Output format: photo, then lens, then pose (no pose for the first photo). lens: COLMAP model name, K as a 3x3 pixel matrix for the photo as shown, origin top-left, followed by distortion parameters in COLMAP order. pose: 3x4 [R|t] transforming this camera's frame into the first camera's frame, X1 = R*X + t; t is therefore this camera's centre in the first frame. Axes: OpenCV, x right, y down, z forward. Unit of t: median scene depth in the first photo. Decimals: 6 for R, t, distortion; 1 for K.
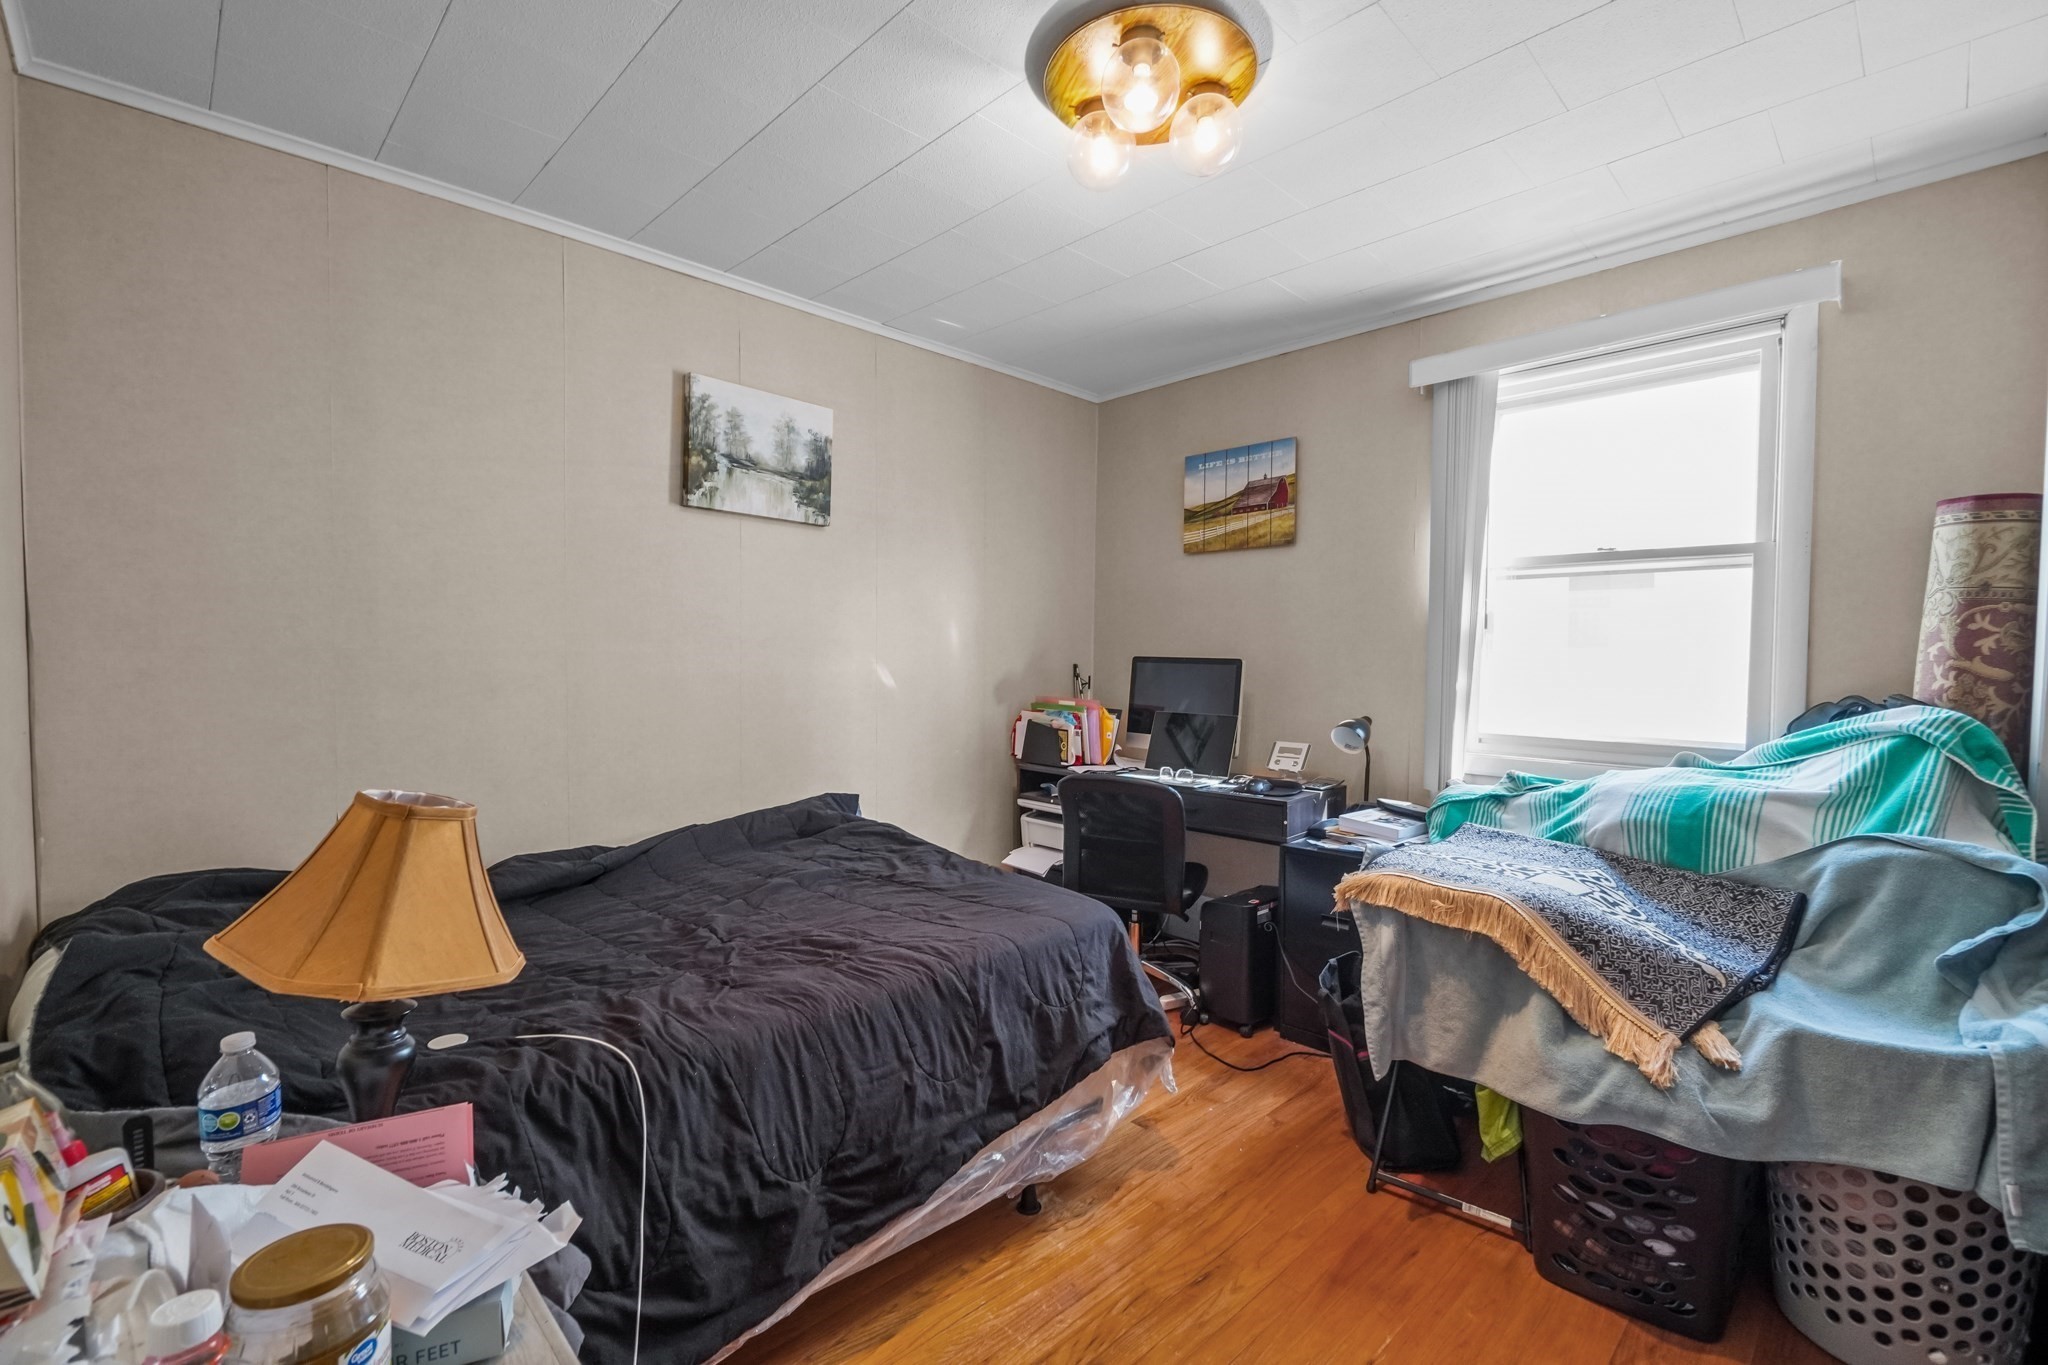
lens RADIAL K [[901.9, 0, 1022.7], [0, 901.9, 678.5], [0, 0, 1]] dist [-0.002267, -0.001637]
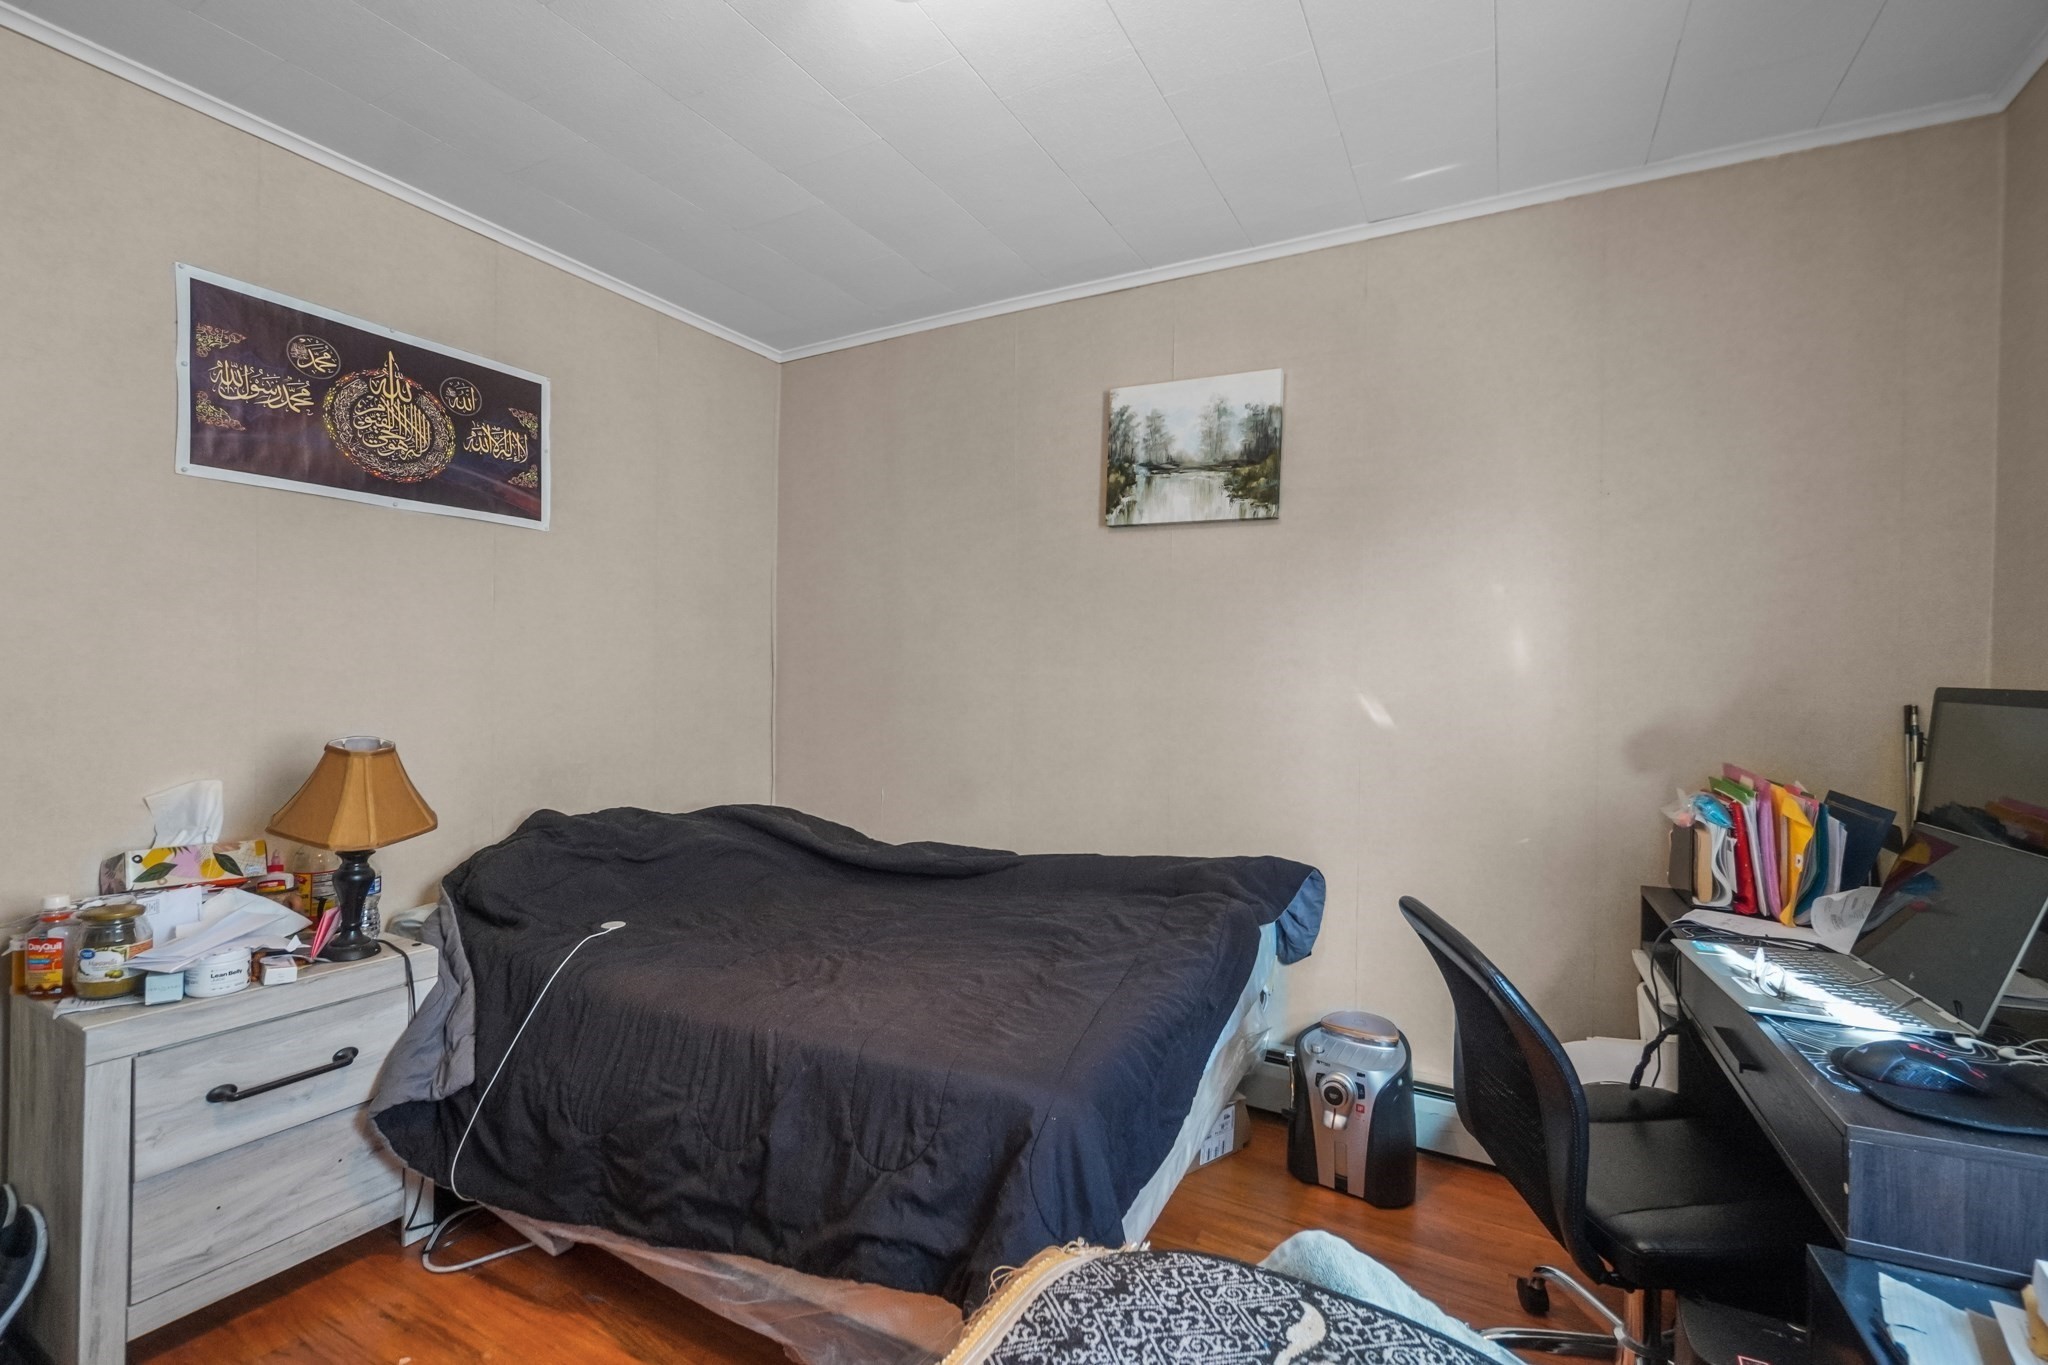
lens RADIAL K [[901.9, 0, 1023.3], [0, 901.9, 683.4], [0, 0, 1]] dist [-0.002267, -0.001637]
pose [[0.284471, 0.002672, -0.958681, 0.510332], [-0.037307, 0.999270, -0.008285, -0.009298], [0.957958, 0.038122, 0.284363, 0.606452]]
